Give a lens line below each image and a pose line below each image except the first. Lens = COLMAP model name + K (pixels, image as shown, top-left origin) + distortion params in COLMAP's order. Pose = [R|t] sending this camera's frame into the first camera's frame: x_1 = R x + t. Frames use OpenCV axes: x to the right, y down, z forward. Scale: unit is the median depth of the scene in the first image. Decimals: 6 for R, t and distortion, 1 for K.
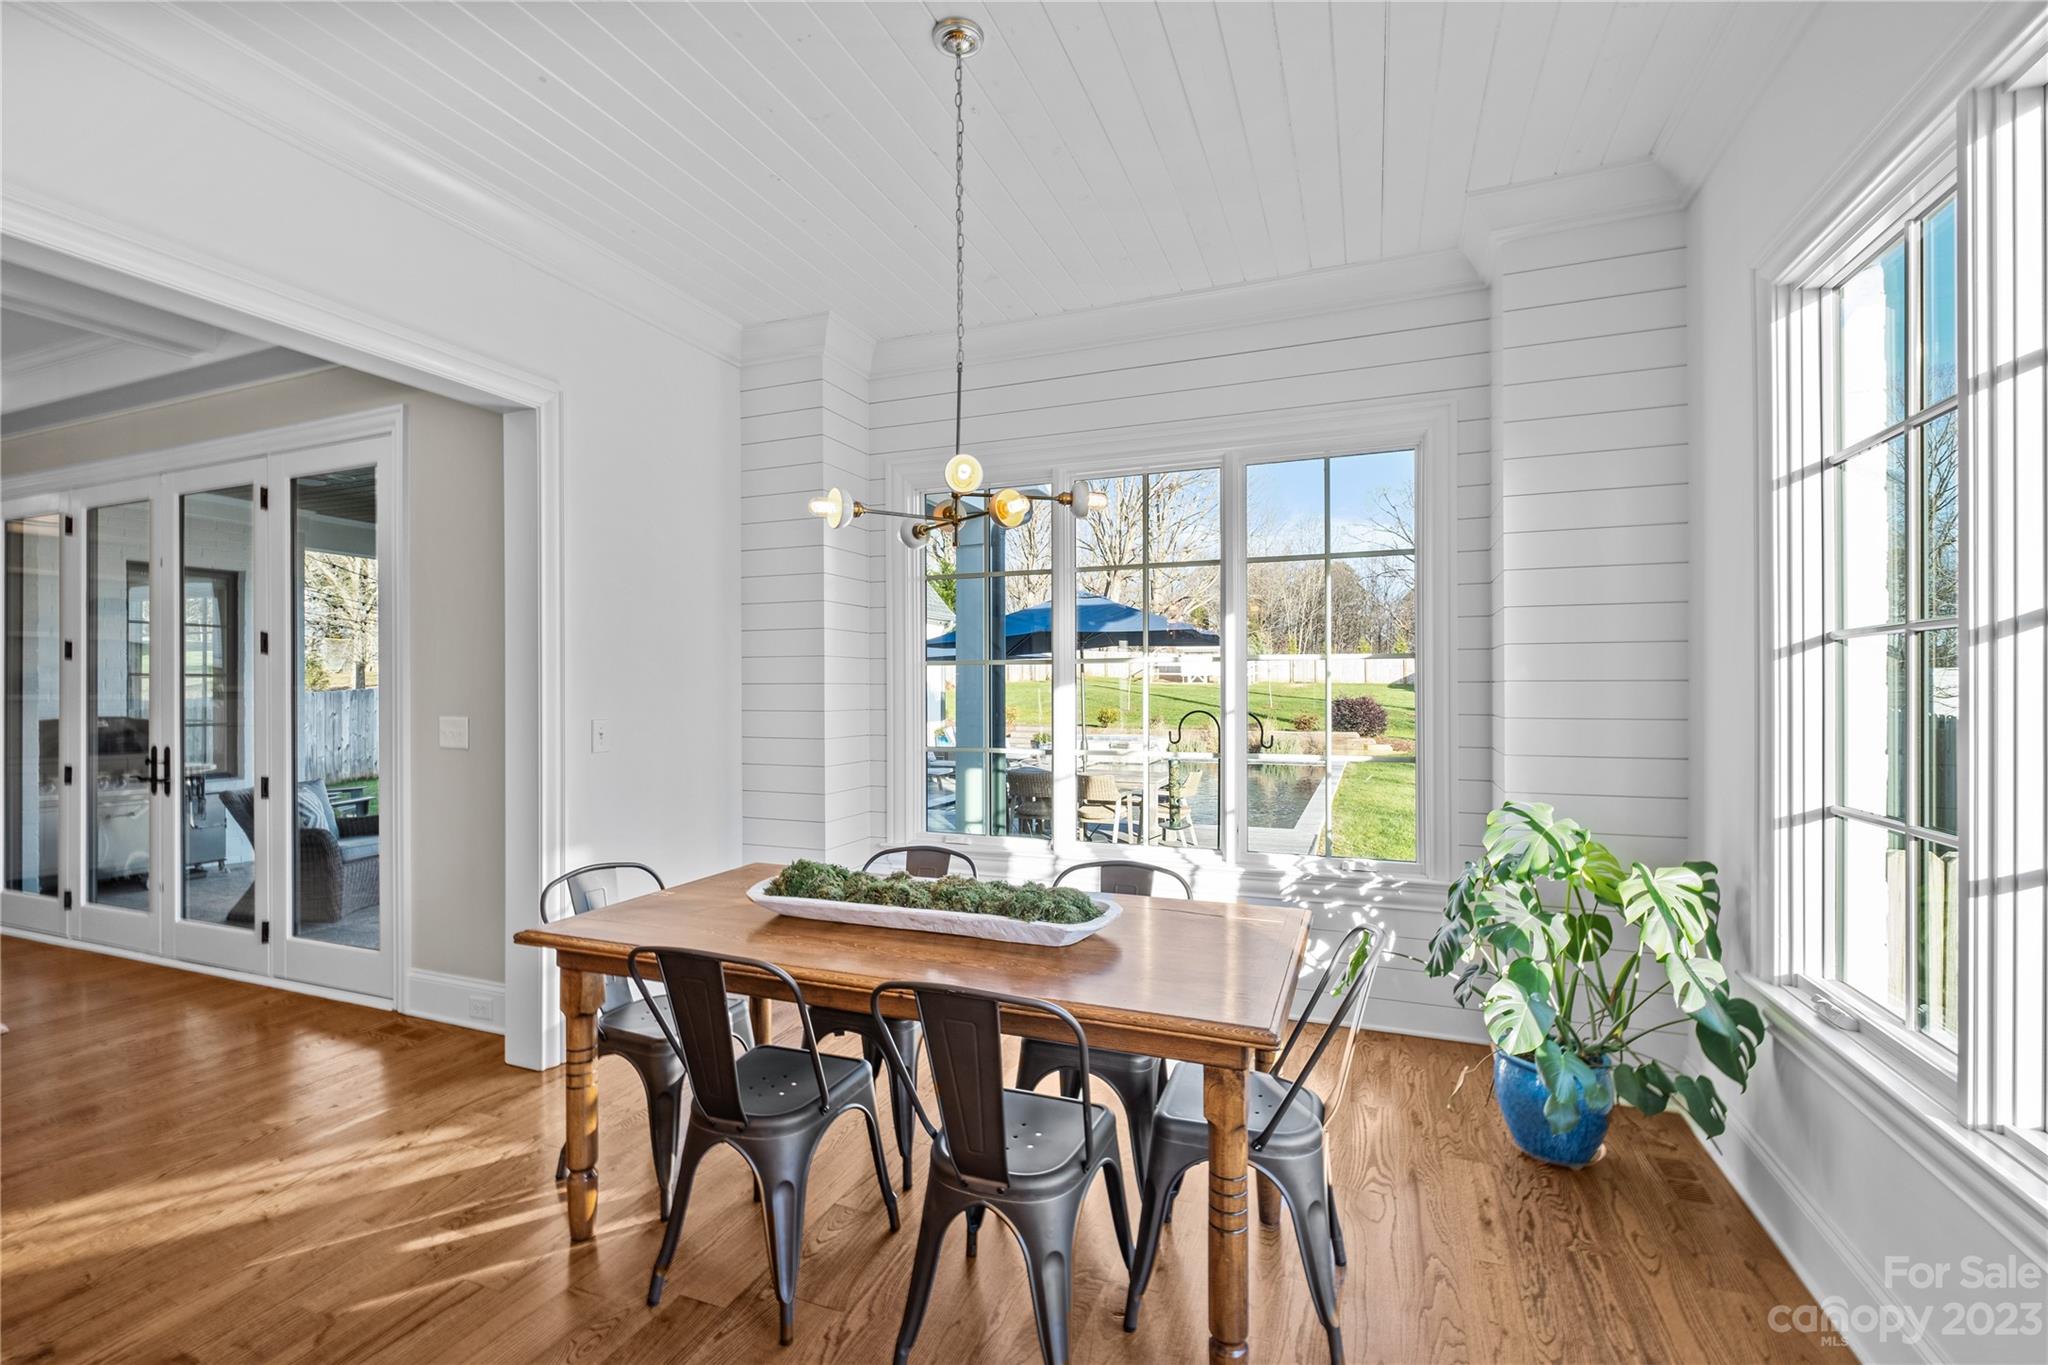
lens RADIAL K [[890.4, 0, 1030.6], [0, 890.4, 687.0], [0, 0, 1]] dist [-0.002446, -0.000288]
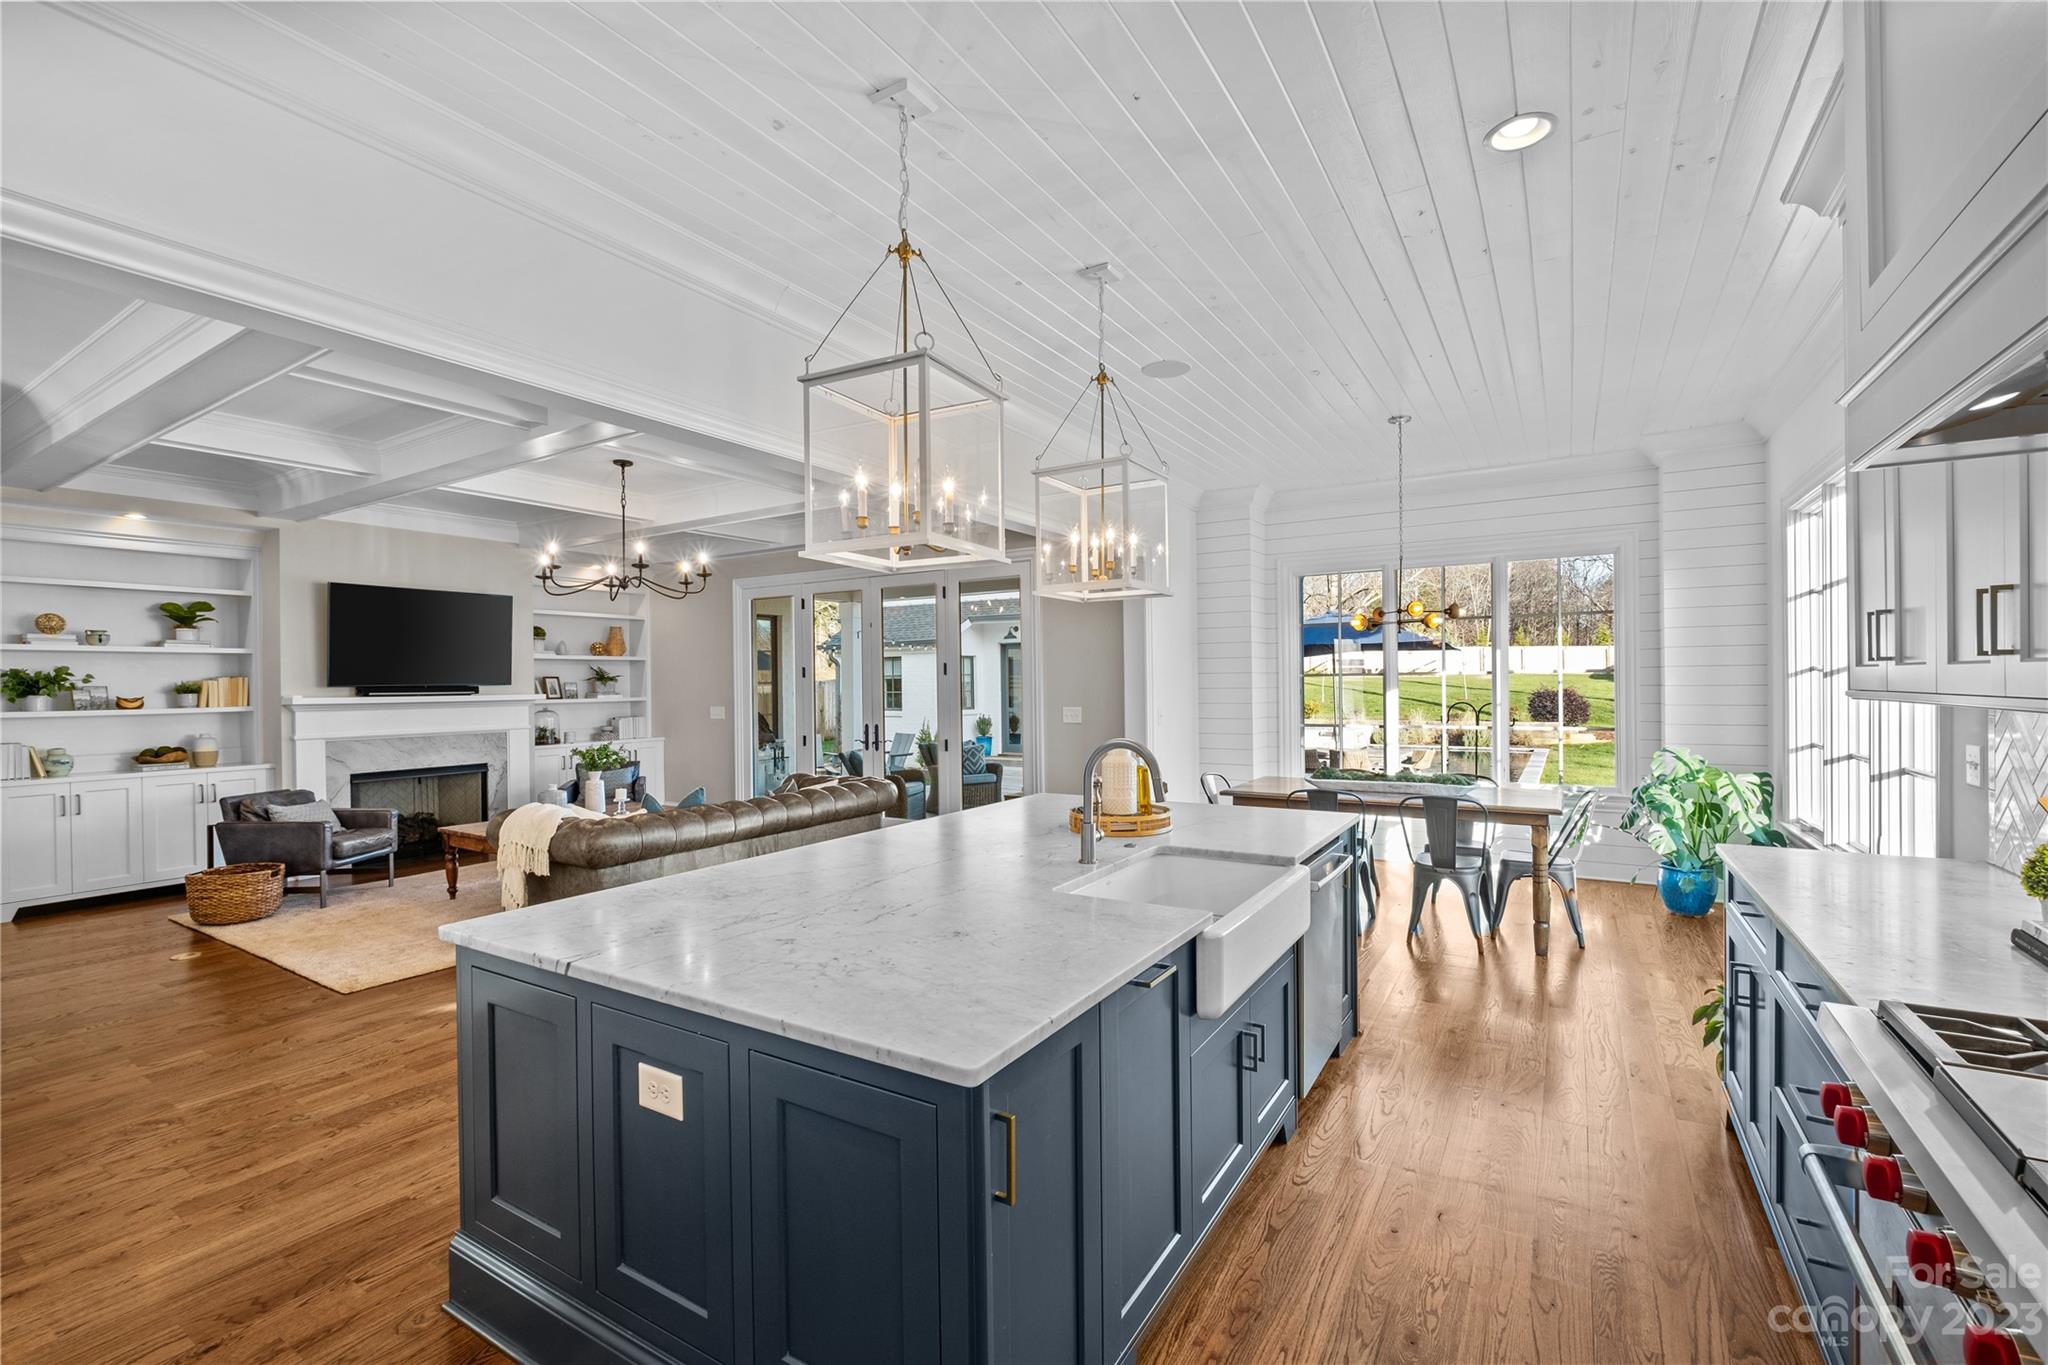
lens RADIAL K [[890.4, 0, 1026.6], [0, 890.4, 689.1], [0, 0, 1]] dist [-0.002446, -0.000288]
pose [[0.983578, -0.007836, -0.180316, -0.543444], [0.009456, 0.999922, 0.008128, -0.032573], [0.180238, -0.009700, 0.983575, -1.296390]]
